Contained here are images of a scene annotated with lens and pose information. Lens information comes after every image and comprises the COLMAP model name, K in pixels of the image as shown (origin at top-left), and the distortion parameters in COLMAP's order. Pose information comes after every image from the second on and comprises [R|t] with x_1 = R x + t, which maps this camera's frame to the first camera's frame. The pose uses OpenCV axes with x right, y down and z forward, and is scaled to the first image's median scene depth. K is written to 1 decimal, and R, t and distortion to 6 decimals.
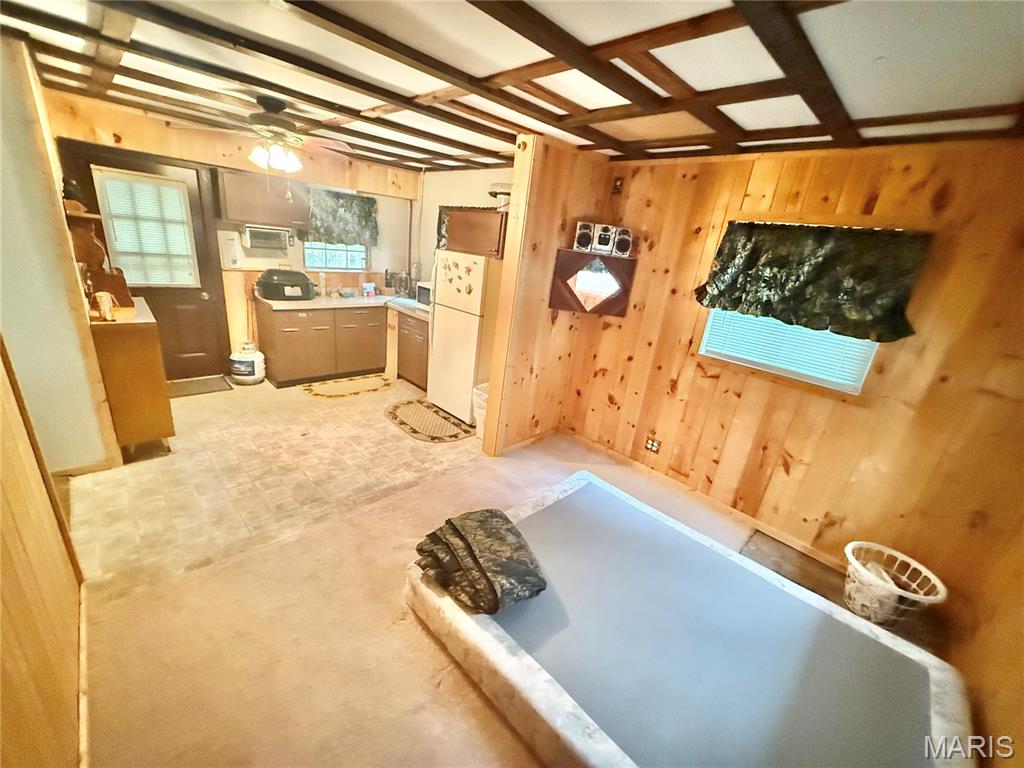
lens RADIAL K [[407.6, 0, 509.5], [0, 407.6, 385.4], [0, 0, 1]] dist [-0.000093, -0.000259]
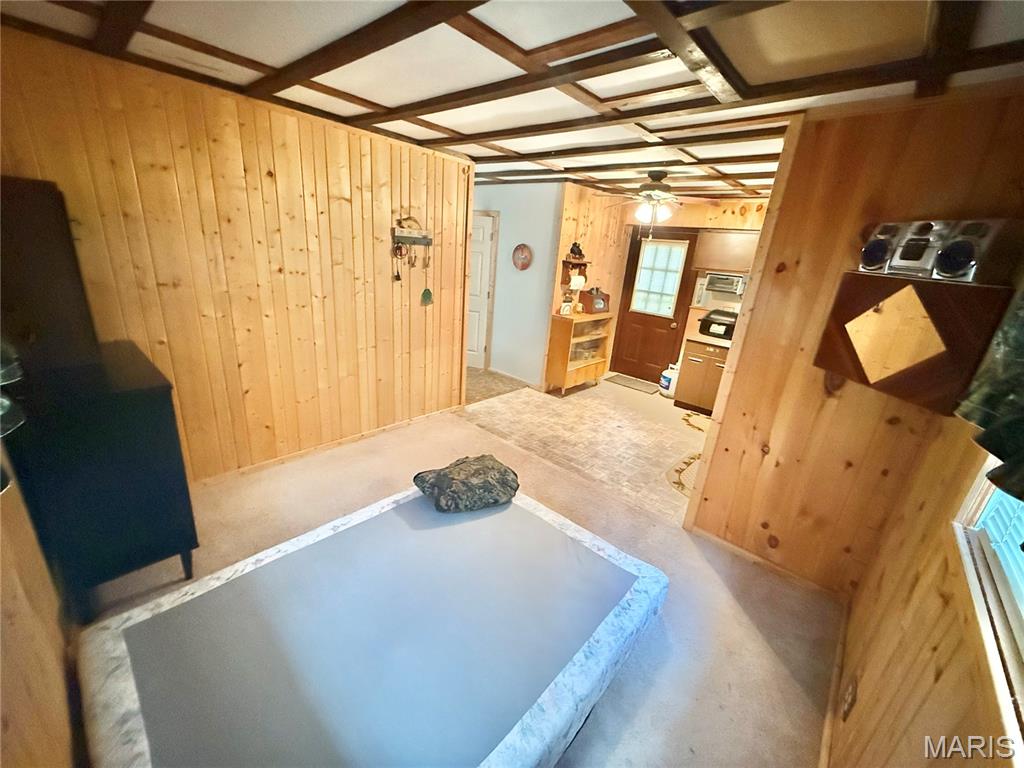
lens RADIAL K [[407.6, 0, 508.5], [0, 407.6, 385.4], [0, 0, 1]] dist [-0.000093, -0.000259]
pose [[0.061664, 0.224295, -0.972568, 0.629436], [-0.402627, 0.897212, 0.181389, -0.078060], [0.913285, 0.380397, 0.145633, 0.448328]]
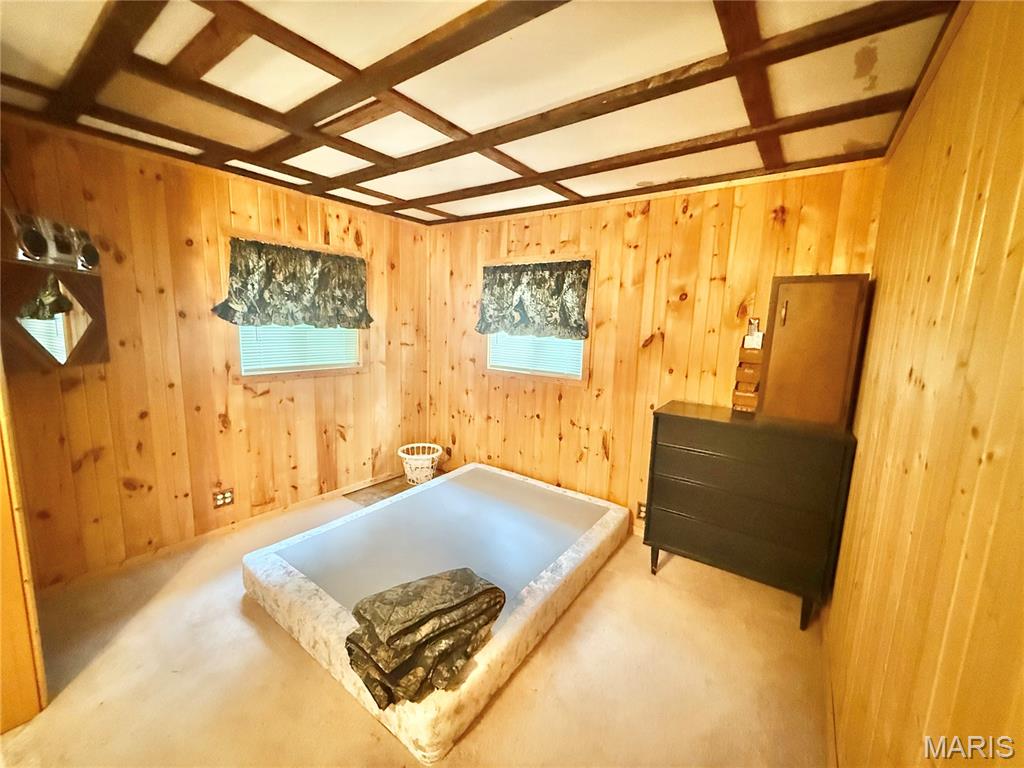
lens RADIAL K [[407.6, 0, 508.8], [0, 407.6, 385.7], [0, 0, 1]] dist [-0.000093, -0.000259]
pose [[-0.157707, -0.265098, 0.951237, -0.434719], [0.283287, 0.910656, 0.300755, -0.136567], [-0.945979, 0.316904, -0.068519, 0.409241]]
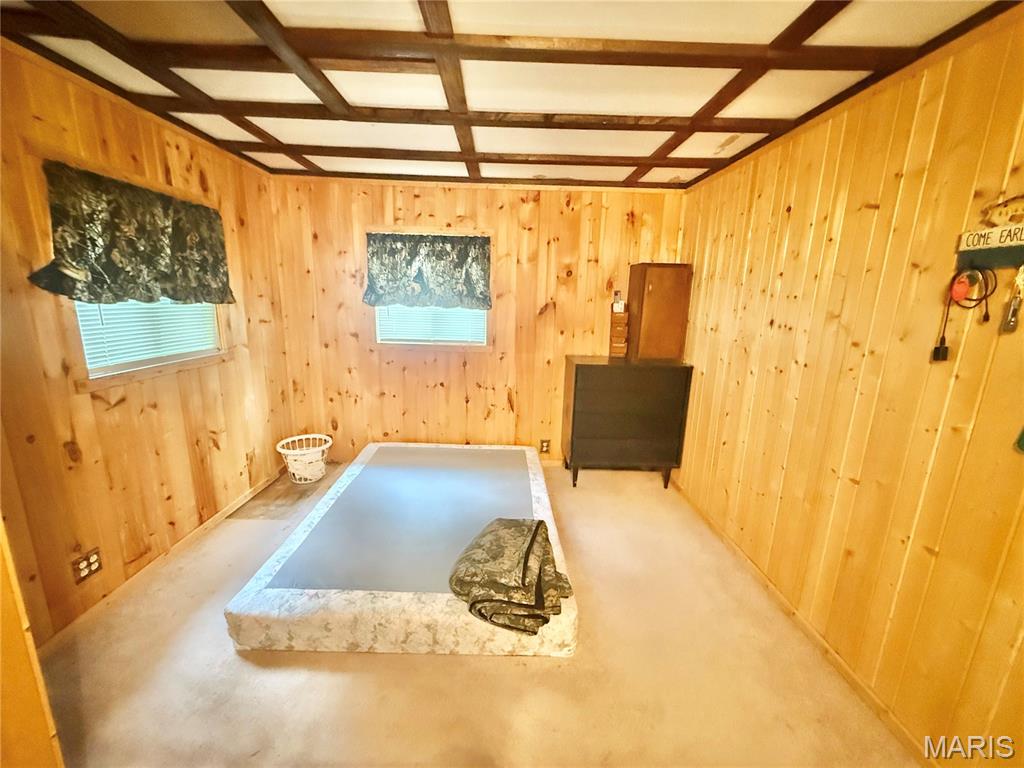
lens RADIAL K [[407.6, 0, 508.8], [0, 407.6, 385.5], [0, 0, 1]] dist [-0.000093, -0.000259]
pose [[-0.713617, -0.271700, 0.645701, -0.321039], [0.132470, 0.852758, 0.505228, -0.246194], [-0.687897, 0.446075, -0.572550, 0.762136]]
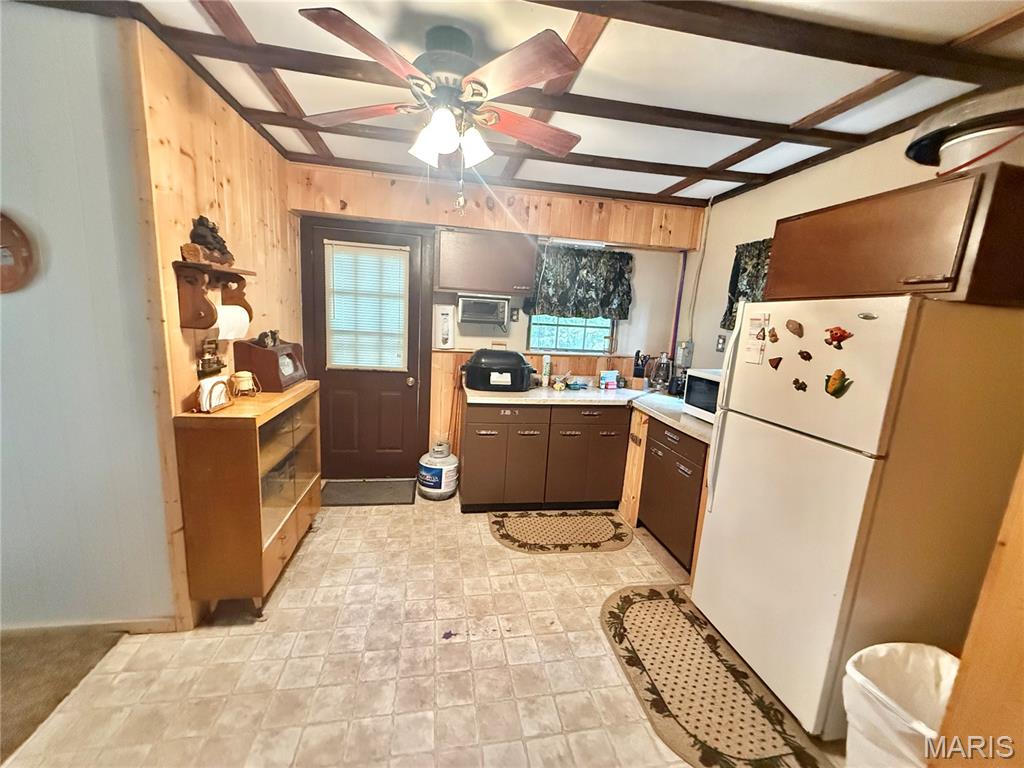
lens RADIAL K [[407.6, 0, 508.9], [0, 407.6, 385.2], [0, 0, 1]] dist [-0.000093, -0.000259]
pose [[0.824531, 0.033887, -0.564801, -0.138069], [-0.157723, 0.972404, -0.171911, -0.117035], [0.543389, 0.230829, 0.807122, 0.512146]]
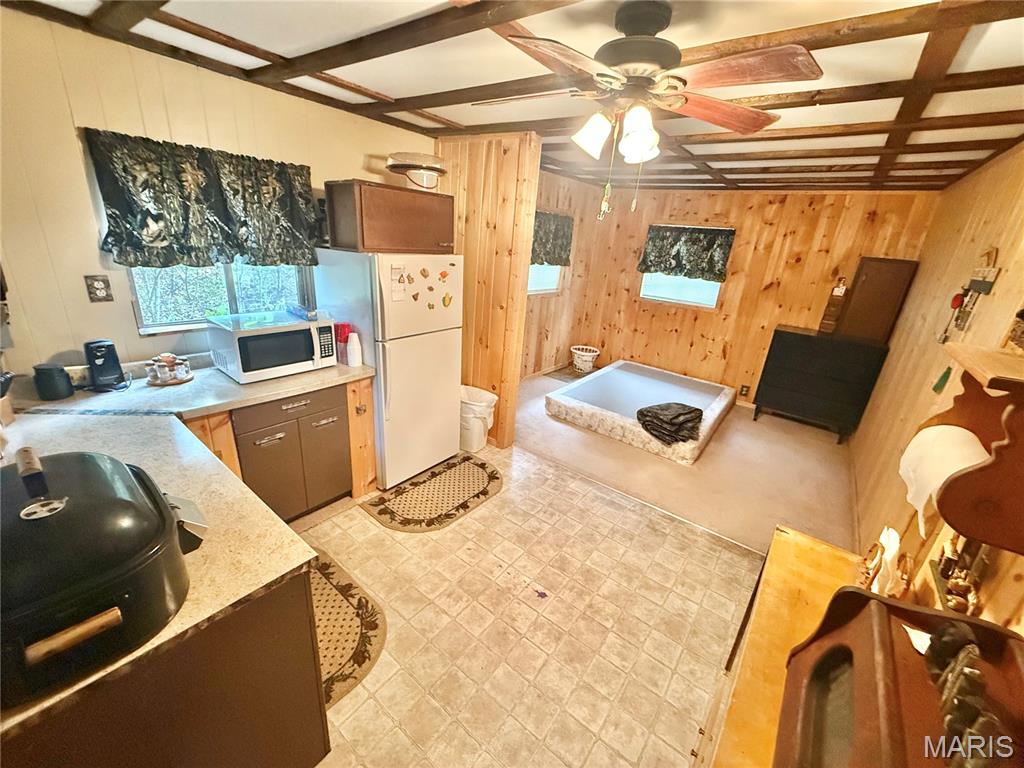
lens RADIAL K [[407.6, 0, 508.5], [0, 407.6, 385.1], [0, 0, 1]] dist [-0.000093, -0.000259]
pose [[-0.122482, -0.451047, 0.884056, -0.865587], [0.244256, 0.849665, 0.467342, -0.429784], [-0.961945, 0.273177, 0.006102, 0.925259]]
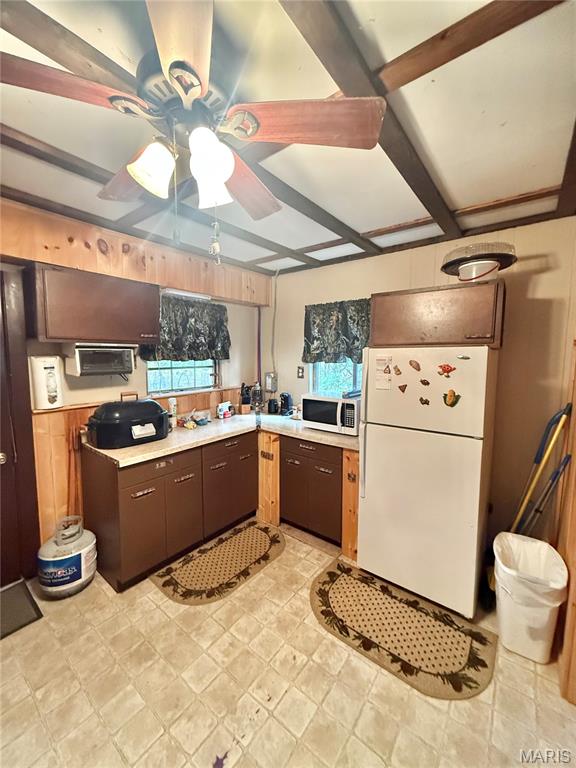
lens RADIAL K [[305.7, 0, 288.1], [0, 305.7, 381.5], [0, 0, 1]] dist [-0.000093, -0.000259]
pose [[0.986039, -0.115395, 0.120048, -0.406580], [0.140892, 0.962428, -0.232123, -0.185534], [-0.088752, 0.245796, 0.965250, 0.550375]]
